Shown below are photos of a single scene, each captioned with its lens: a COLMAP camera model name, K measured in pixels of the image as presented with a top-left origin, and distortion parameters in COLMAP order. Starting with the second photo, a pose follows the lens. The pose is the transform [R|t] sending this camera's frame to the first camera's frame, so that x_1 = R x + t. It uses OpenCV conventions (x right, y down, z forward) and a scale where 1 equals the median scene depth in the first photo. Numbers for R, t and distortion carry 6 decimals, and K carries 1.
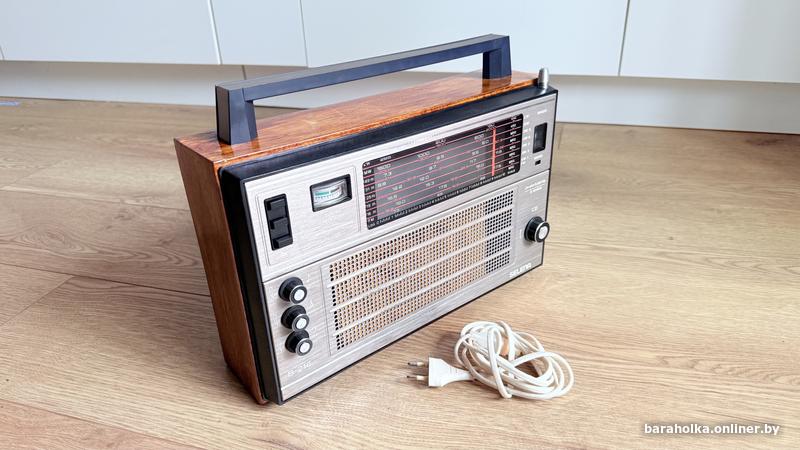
lens RADIAL K [[569.4, 0, 403.1], [0, 569.4, 226.4], [0, 0, 1]] dist [0.201615, -0.516556]
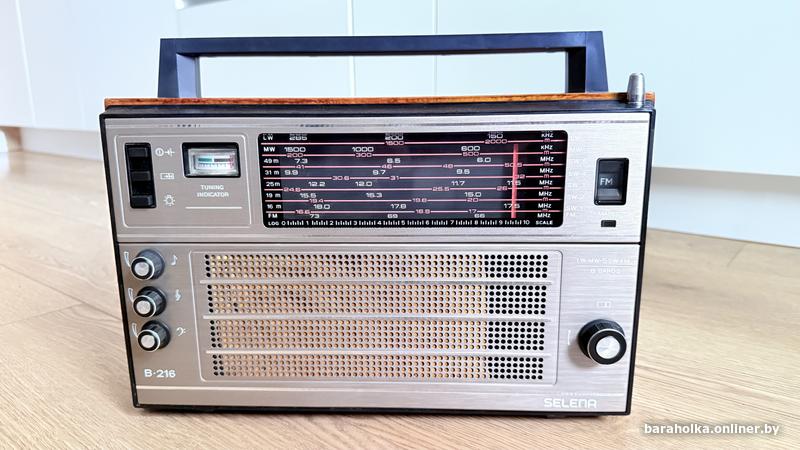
lens RADIAL K [[569.4, 0, 403.1], [0, 569.4, 226.4], [0, 0, 1]] dist [0.201615, -0.516556]
pose [[0.751079, 0.173215, -0.637084, 0.562439], [-0.313631, 0.942746, -0.113430, 0.034333], [0.580961, 0.285004, 0.762402, 0.506389]]
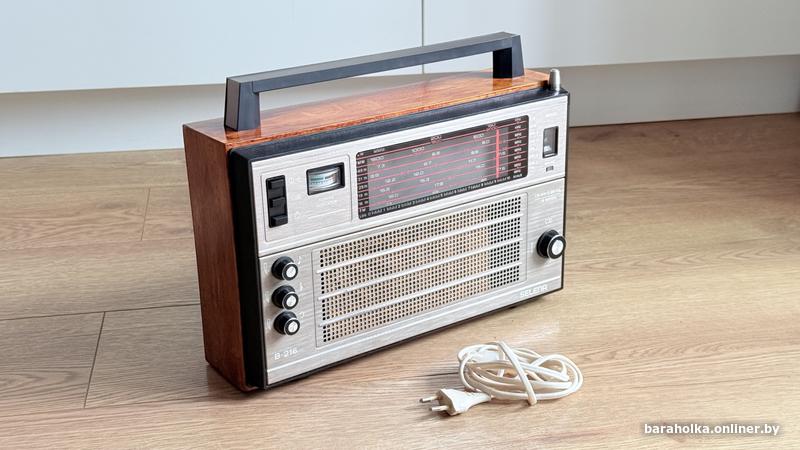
lens RADIAL K [[1121.0, 0, 400.3], [0, 1121.0, 224.1], [0, 0, 1]] dist [0.108699, 0.001025]
pose [[0.997795, 0.038744, -0.053893, 0.117410], [-0.044344, 0.993278, -0.106920, 0.220189], [0.049389, 0.109074, 0.992806, -0.961726]]
